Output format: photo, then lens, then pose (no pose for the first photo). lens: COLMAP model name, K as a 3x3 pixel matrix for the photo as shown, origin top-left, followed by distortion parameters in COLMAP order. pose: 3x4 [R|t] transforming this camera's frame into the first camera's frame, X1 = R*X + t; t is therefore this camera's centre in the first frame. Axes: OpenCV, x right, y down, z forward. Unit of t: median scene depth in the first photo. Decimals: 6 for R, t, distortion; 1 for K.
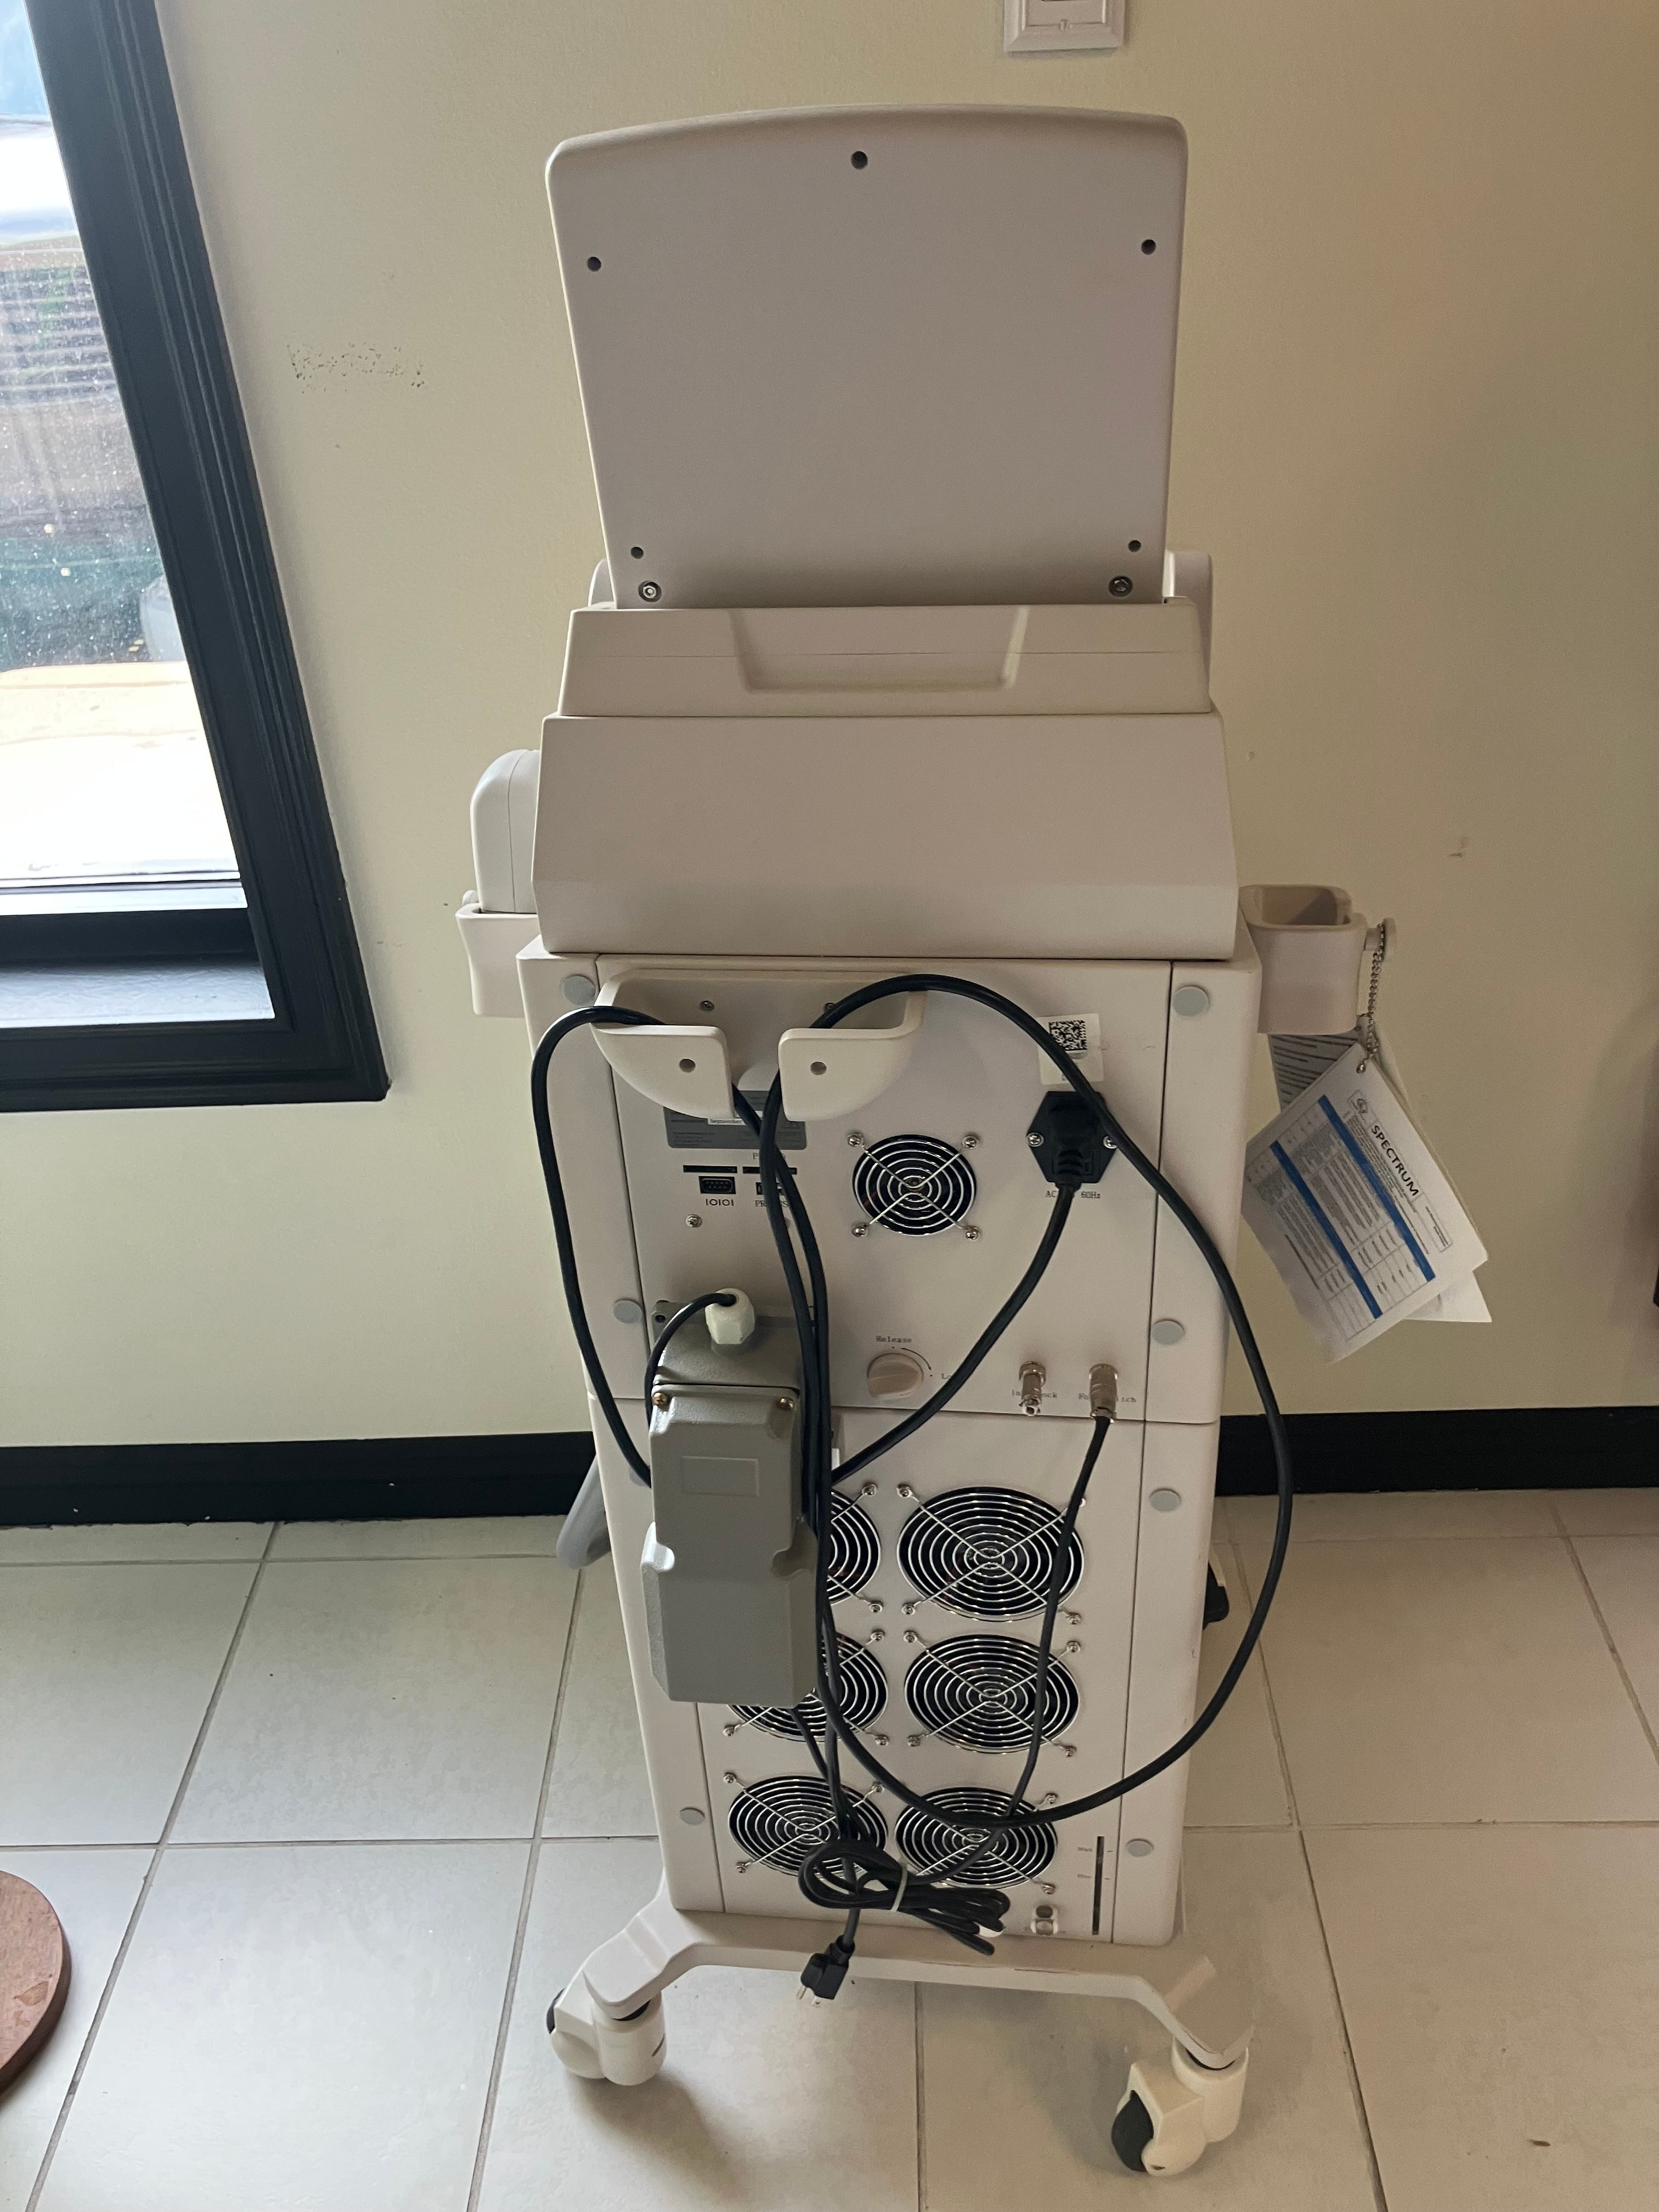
lens RADIAL K [[1814.9, 0, 824.7], [0, 1814.9, 1118.7], [0, 0, 1]] dist [0.032779, -0.001533]
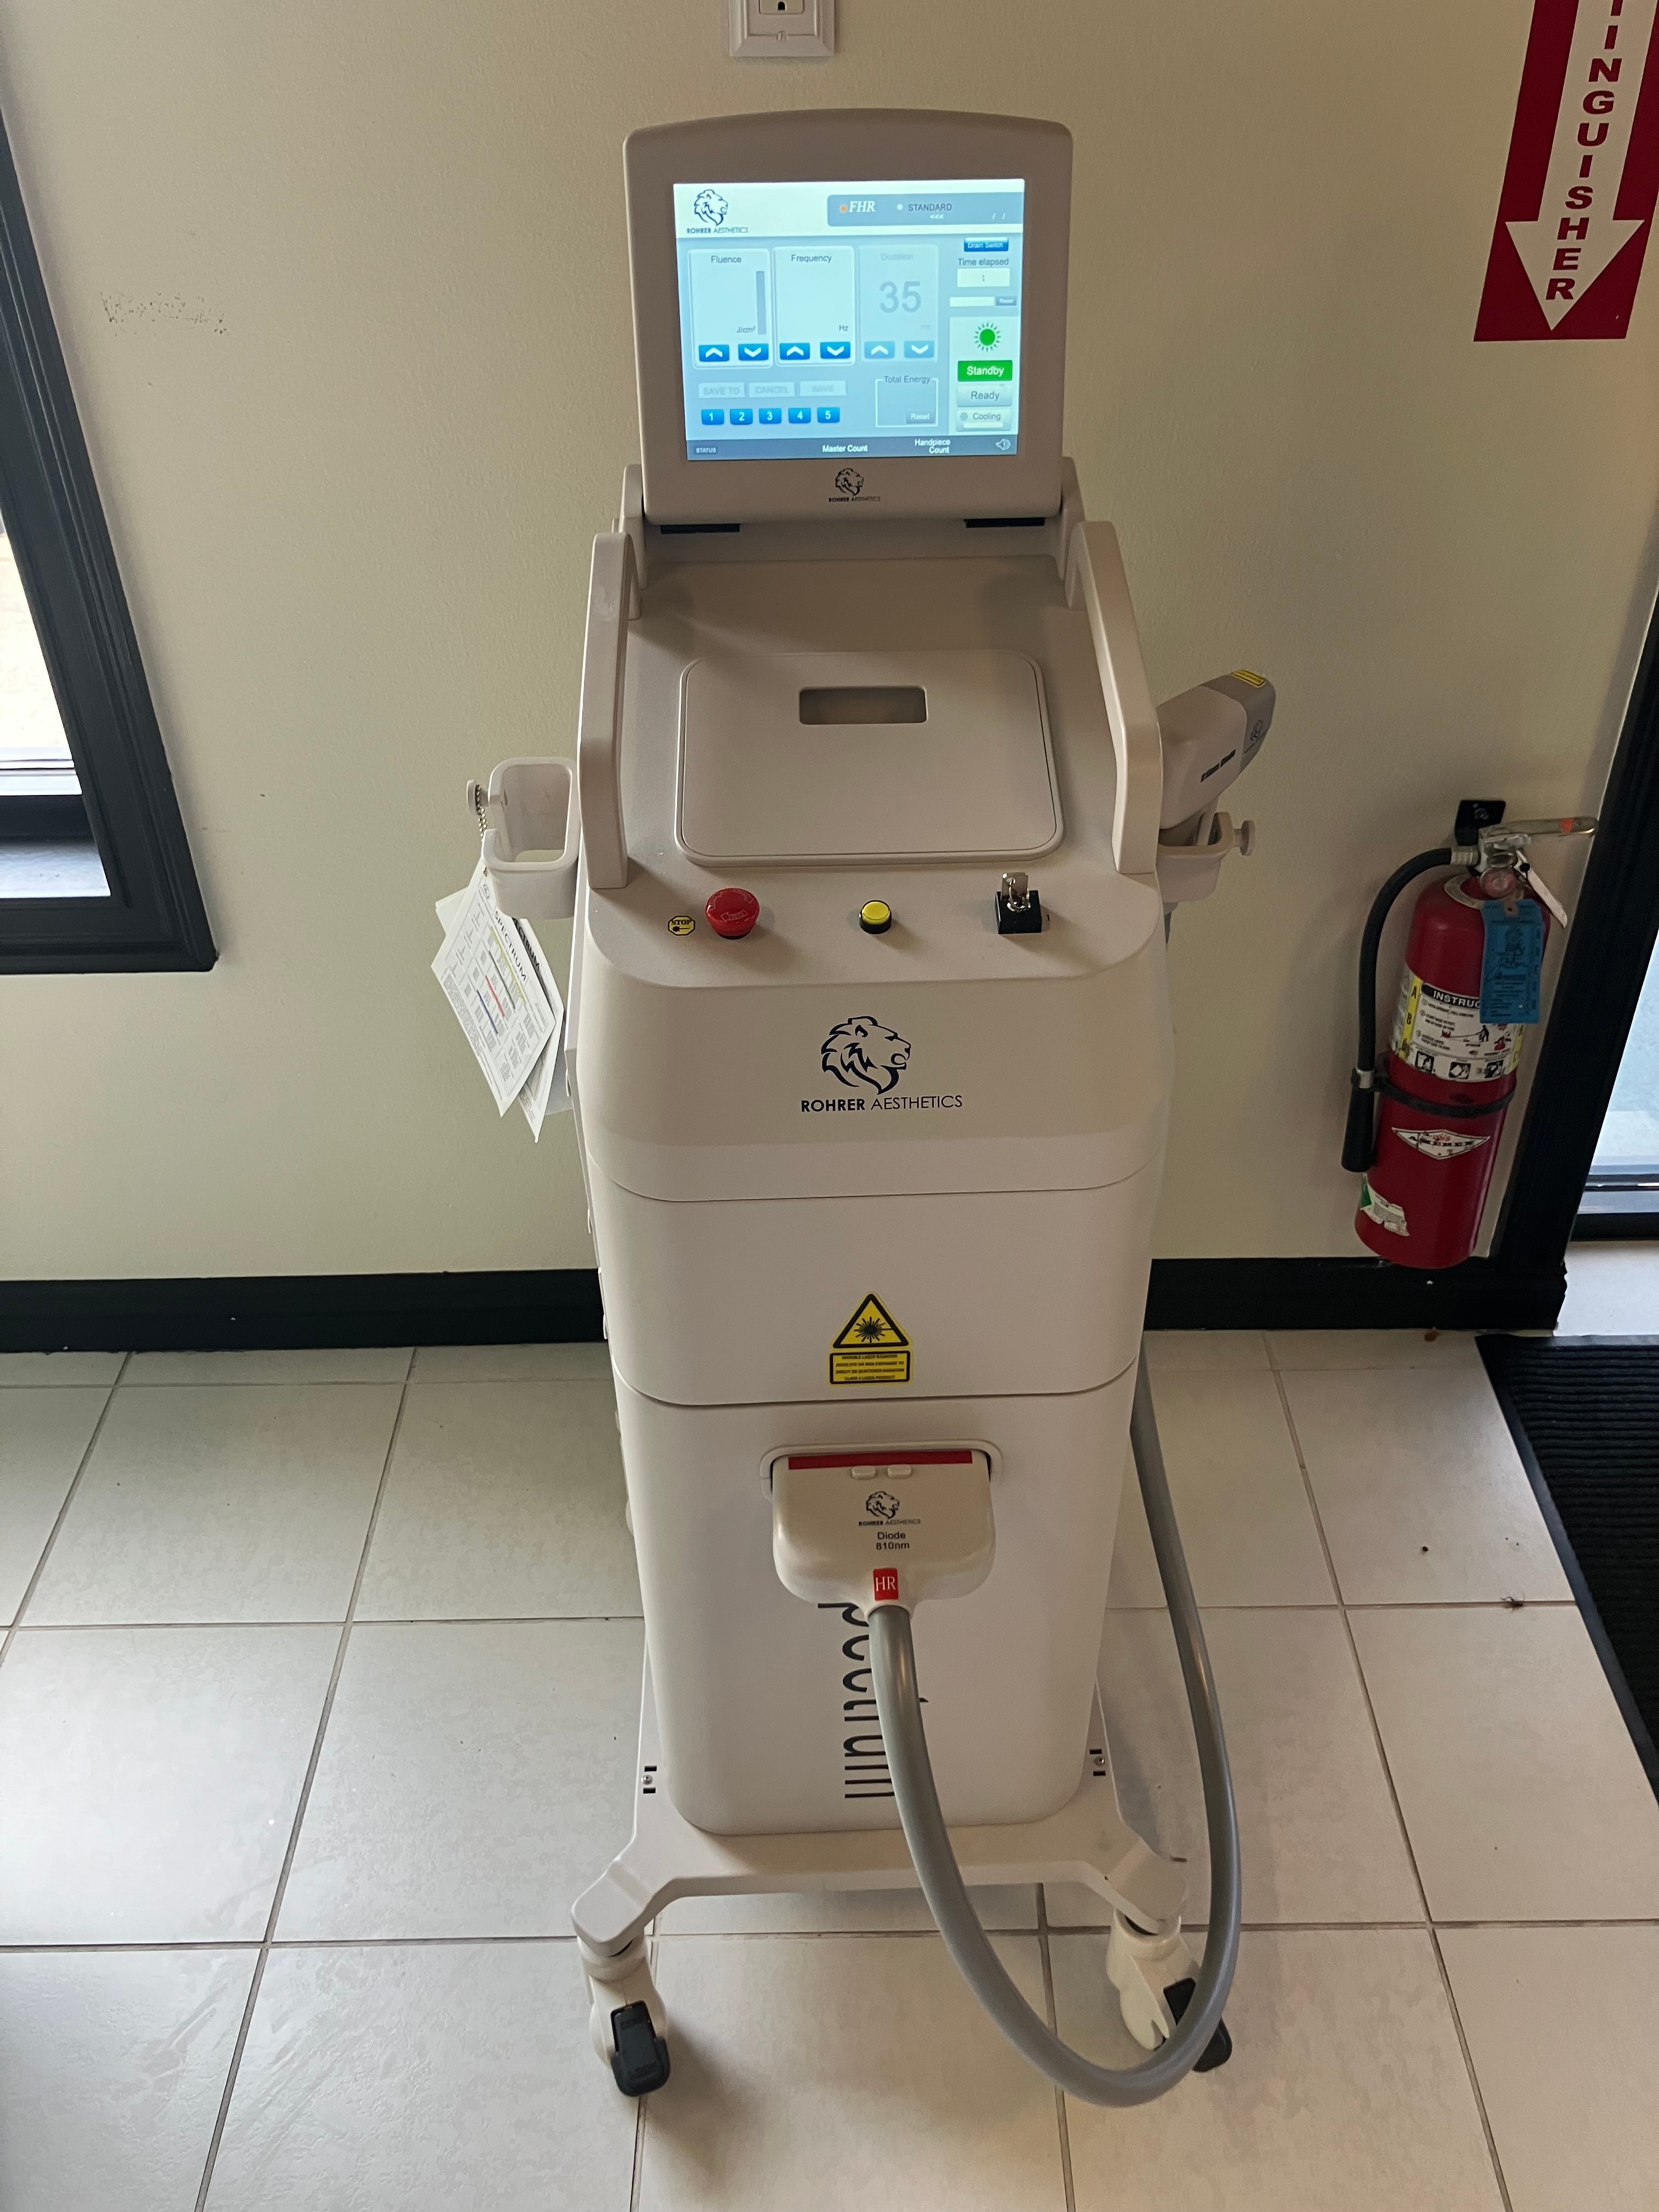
lens RADIAL K [[1814.9, 0, 820.6], [0, 1814.9, 1086.9], [0, 0, 1]] dist [0.032779, -0.001533]
pose [[0.999389, 0.012389, 0.032689, 0.094080], [-0.014015, 0.998653, 0.049964, -0.000319], [-0.032026, -0.050391, 0.998216, -0.127735]]
